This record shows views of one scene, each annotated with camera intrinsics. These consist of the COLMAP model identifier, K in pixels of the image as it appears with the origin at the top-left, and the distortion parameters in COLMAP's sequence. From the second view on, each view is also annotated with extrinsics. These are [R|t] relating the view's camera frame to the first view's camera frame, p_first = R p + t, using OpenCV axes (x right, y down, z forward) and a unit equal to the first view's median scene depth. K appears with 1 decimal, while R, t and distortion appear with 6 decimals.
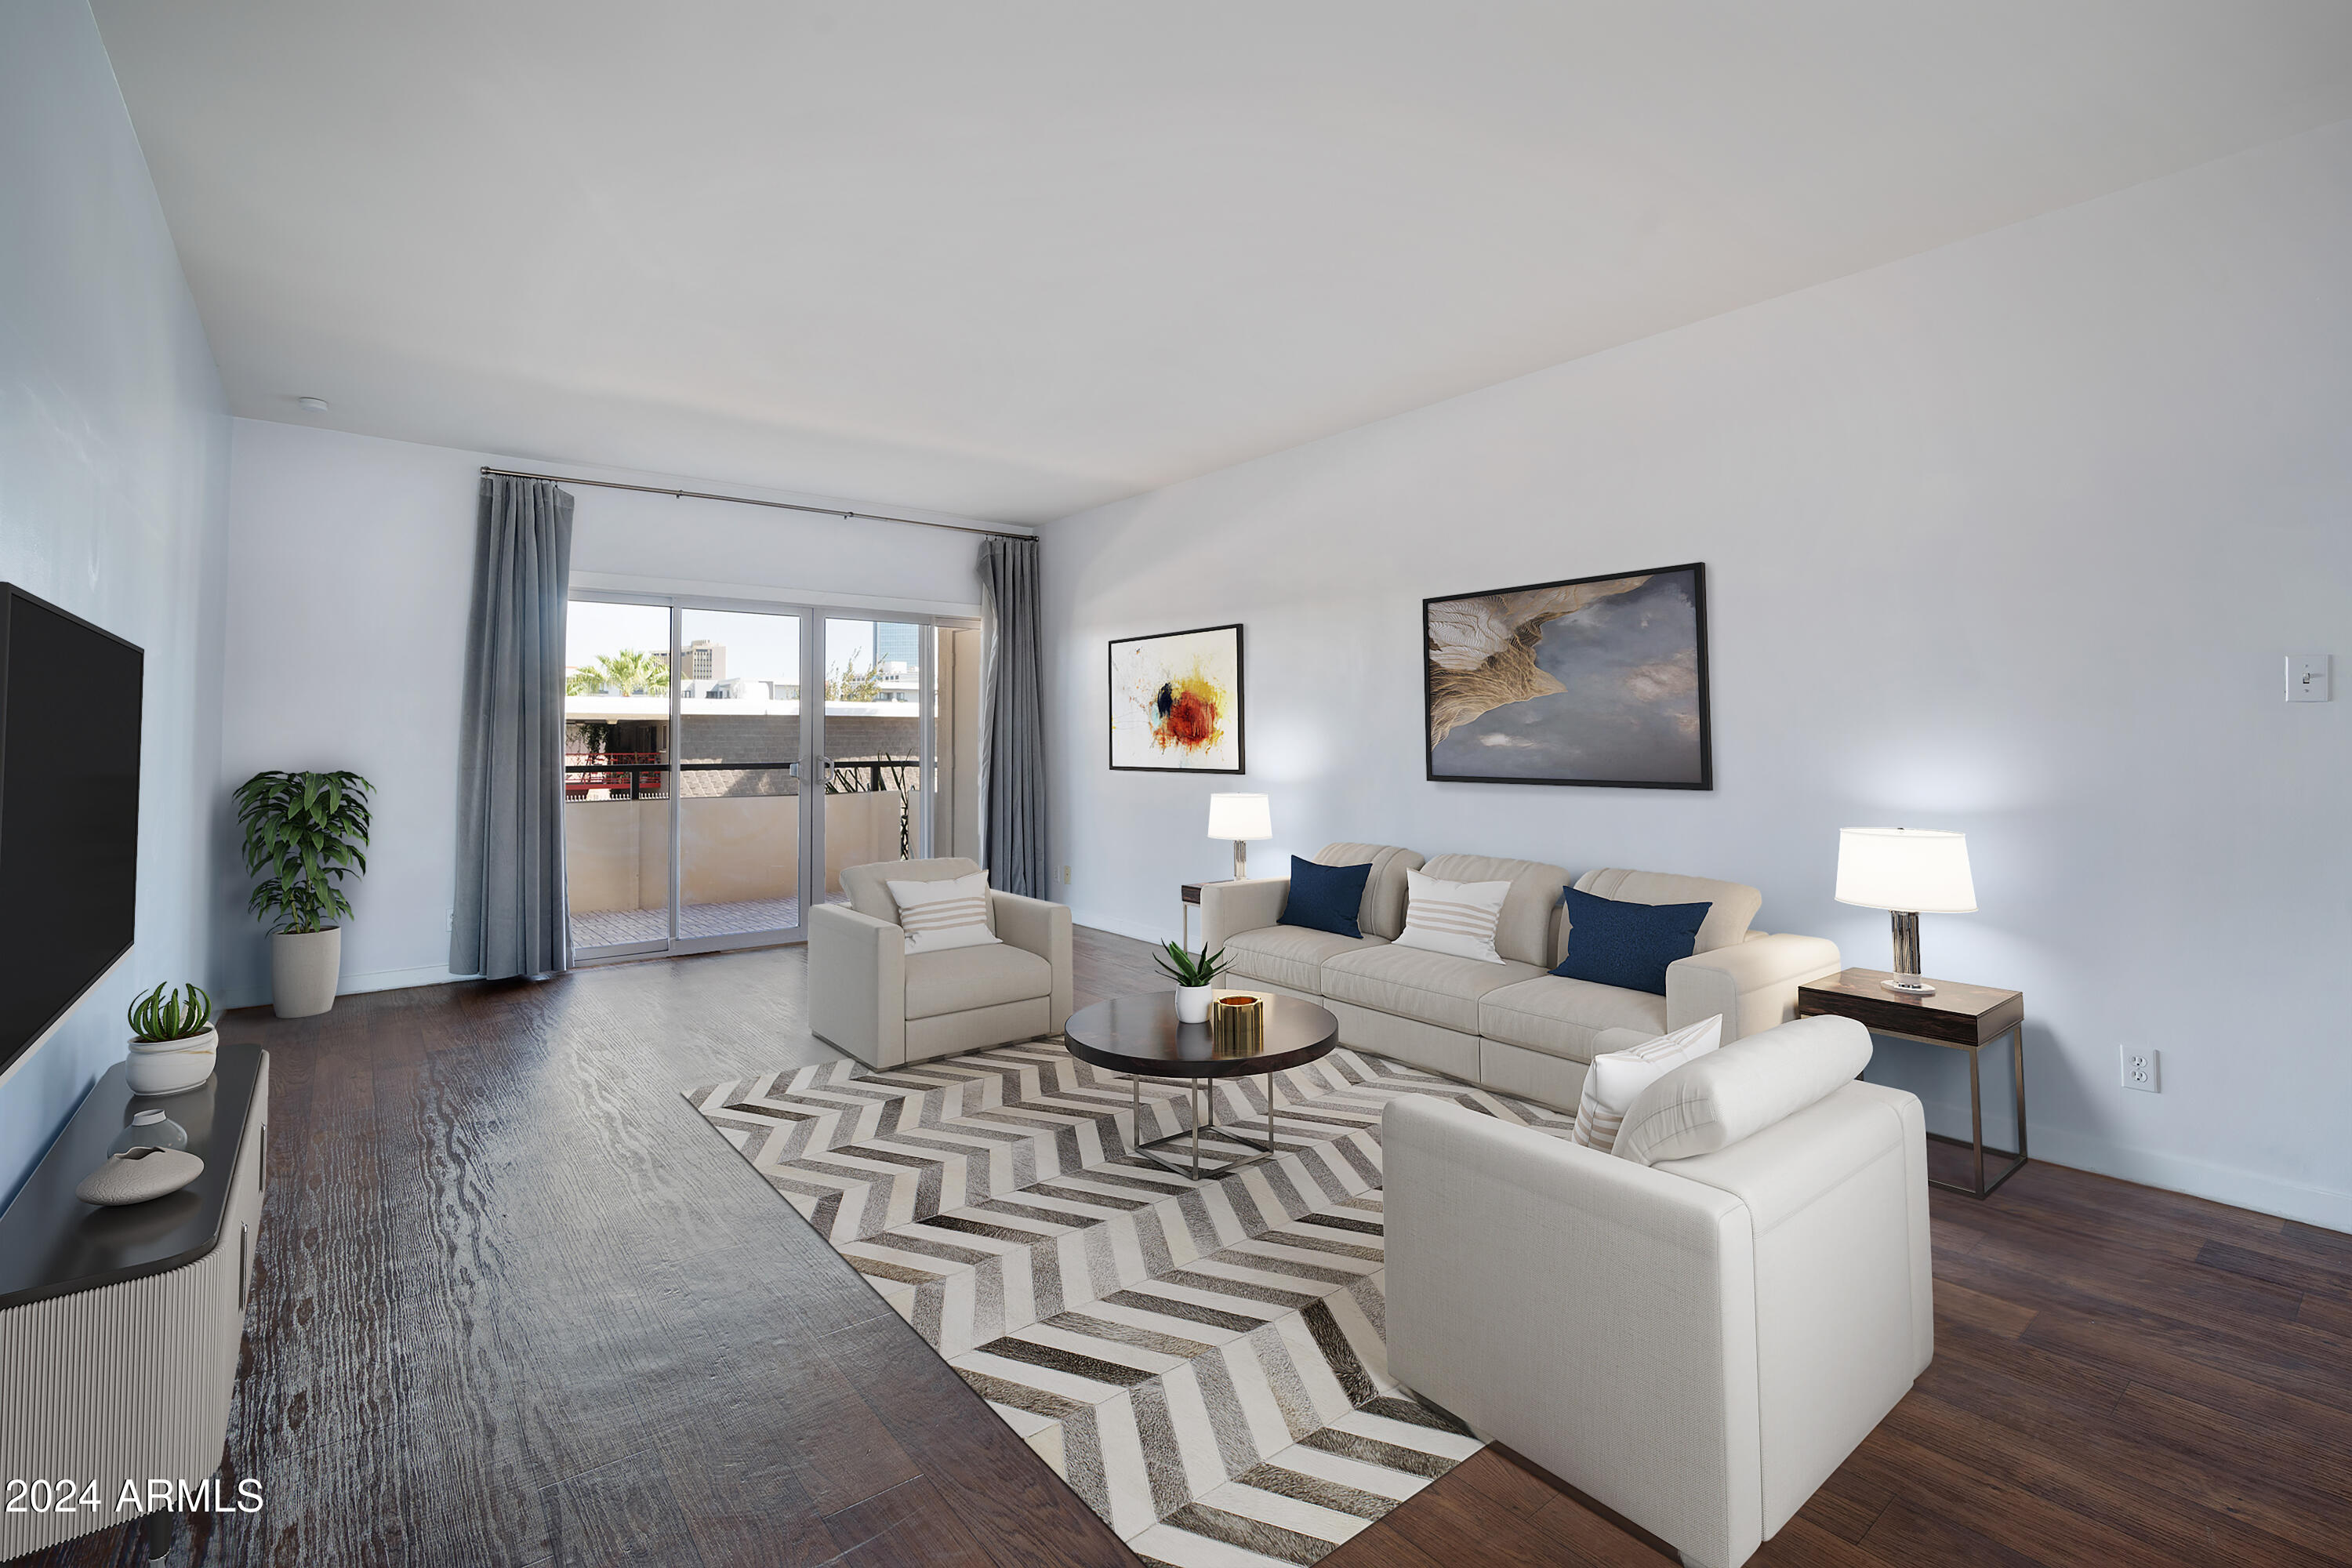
lens RADIAL K [[1053.0, 0, 1182.0], [0, 1053.0, 709.9], [0, 0, 1]] dist [-0.001314, -0.000019]
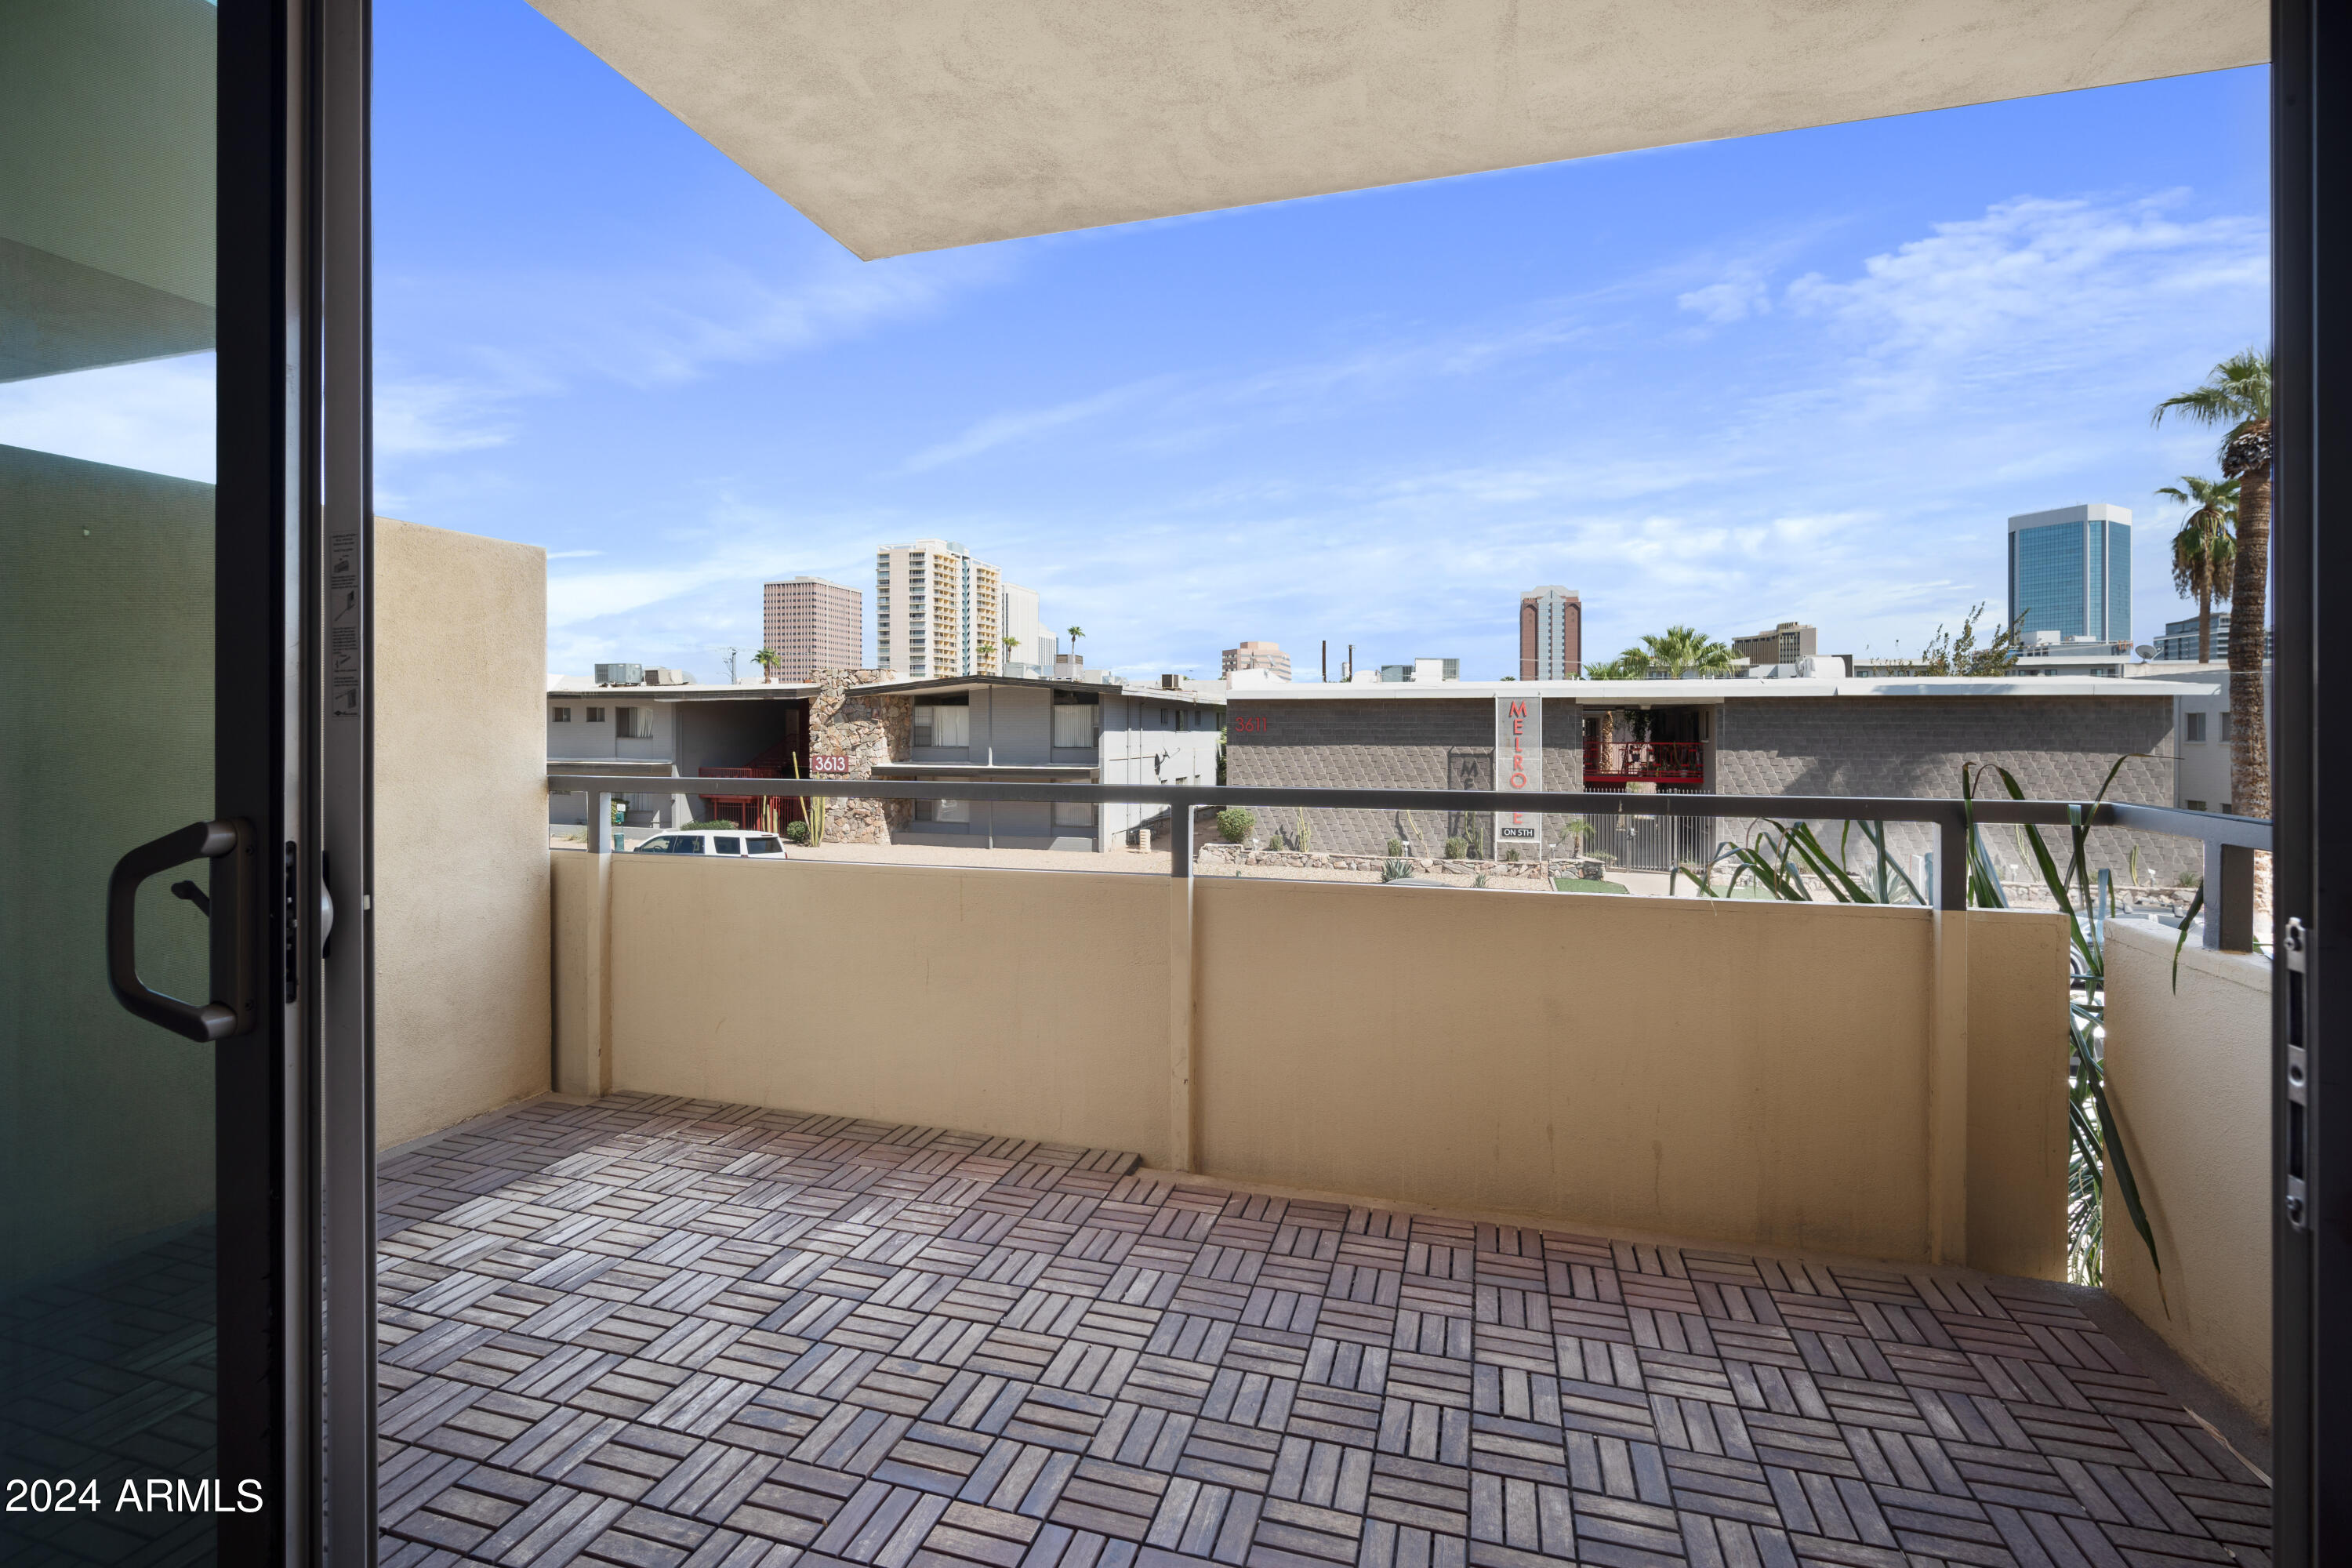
lens RADIAL K [[1043.8, 0, 1171.5], [0, 1043.8, 740.8], [0, 0, 1]] dist [-0.008571, 0.000473]
pose [[0.570216, 0.009384, -0.821442, -0.180342], [0.024539, 0.999294, 0.028450, 0.019241], [0.821129, -0.036380, 0.569583, 0.661877]]
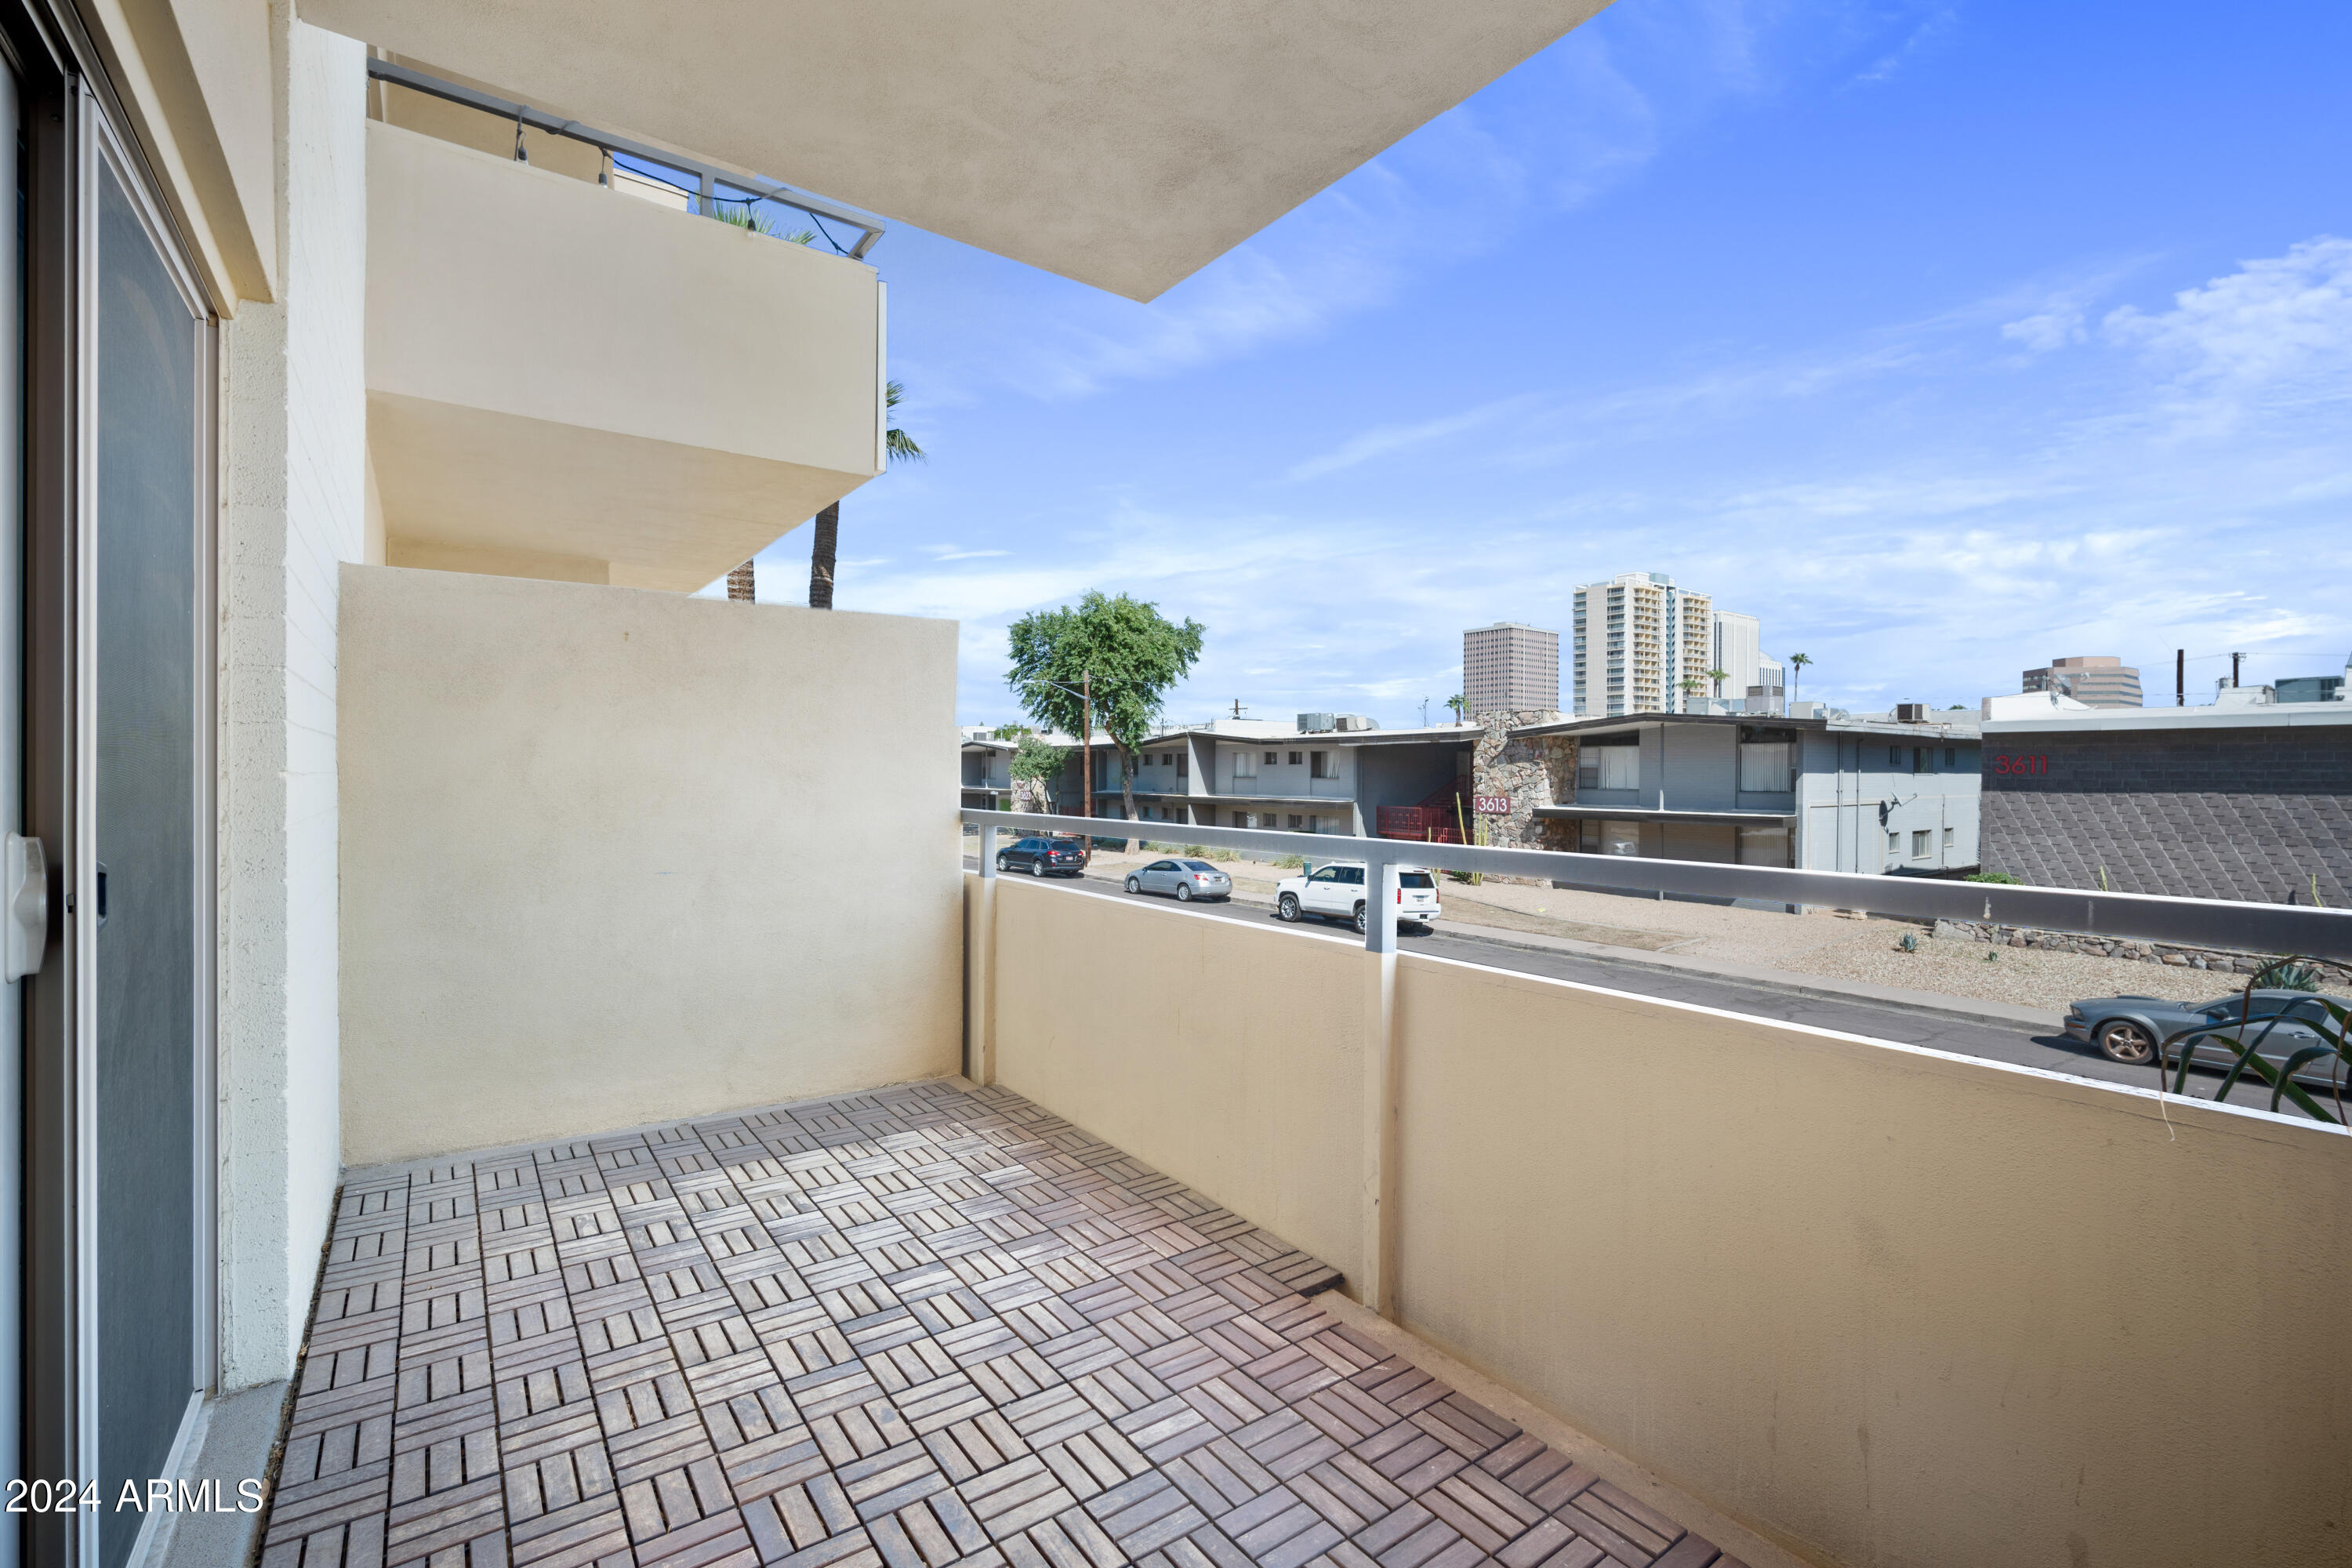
lens RADIAL K [[1021.3, 0, 1176.0], [0, 1021.3, 784.0], [0, 0, 1]] dist [-0.016132, 0.004495]
pose [[-0.045721, 0.013188, -0.998867, -0.184463], [0.029781, 0.999486, 0.011834, 0.024165], [0.998510, -0.029206, -0.046090, 0.816819]]
